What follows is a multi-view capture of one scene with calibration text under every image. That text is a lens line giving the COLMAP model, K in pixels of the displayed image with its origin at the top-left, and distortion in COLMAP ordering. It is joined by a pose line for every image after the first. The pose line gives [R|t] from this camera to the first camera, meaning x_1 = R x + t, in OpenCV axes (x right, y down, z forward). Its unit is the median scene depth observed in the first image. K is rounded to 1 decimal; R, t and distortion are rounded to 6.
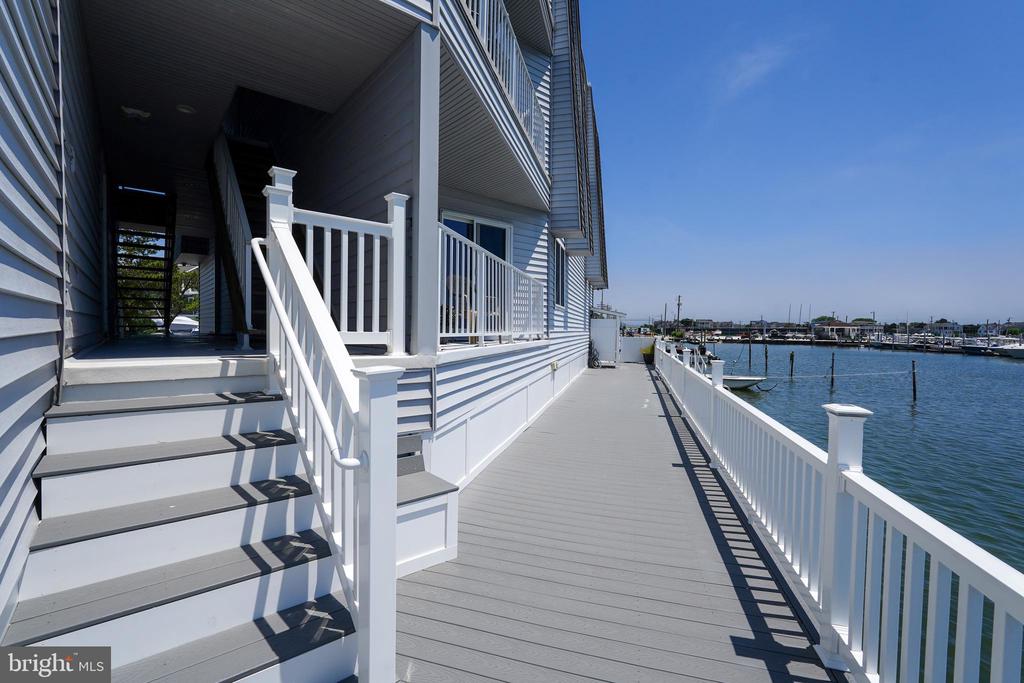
lens RADIAL K [[459.2, 0, 512.0], [0, 459.2, 341.5], [0, 0, 1]] dist [-0.000285, -0.000367]
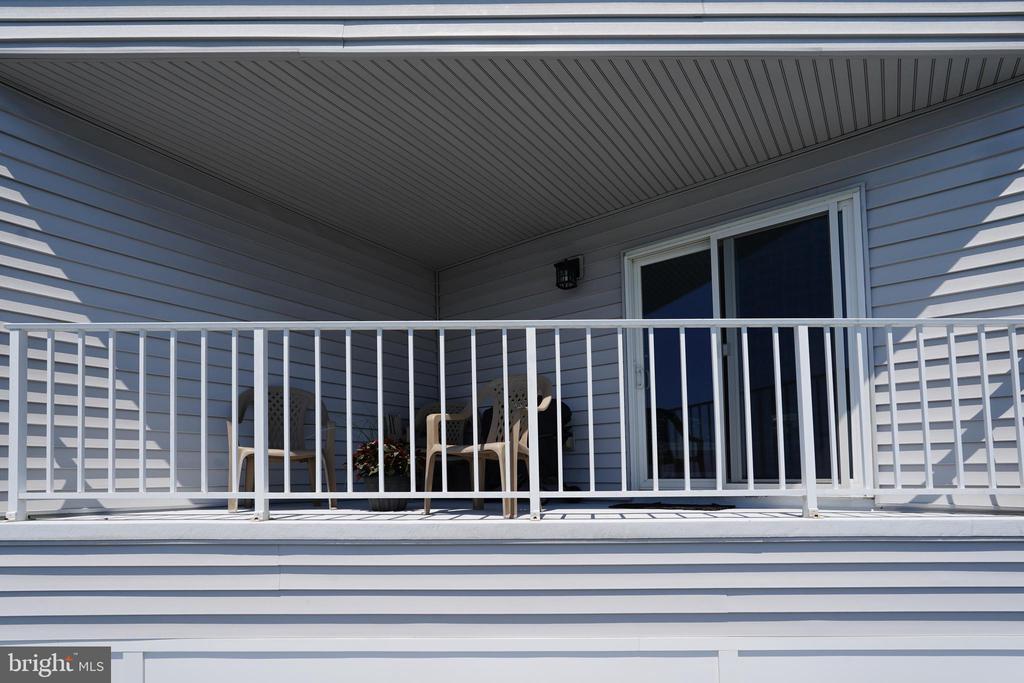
lens RADIAL K [[475.8, 0, 512.1], [0, 475.8, 430.5], [0, 0, 1]] dist [-0.011615, -0.000019]
pose [[0.239366, -0.088867, -0.966854, 0.113149], [-0.015055, 0.995343, -0.095212, -0.010077], [0.970813, 0.037347, 0.236914, 0.261873]]
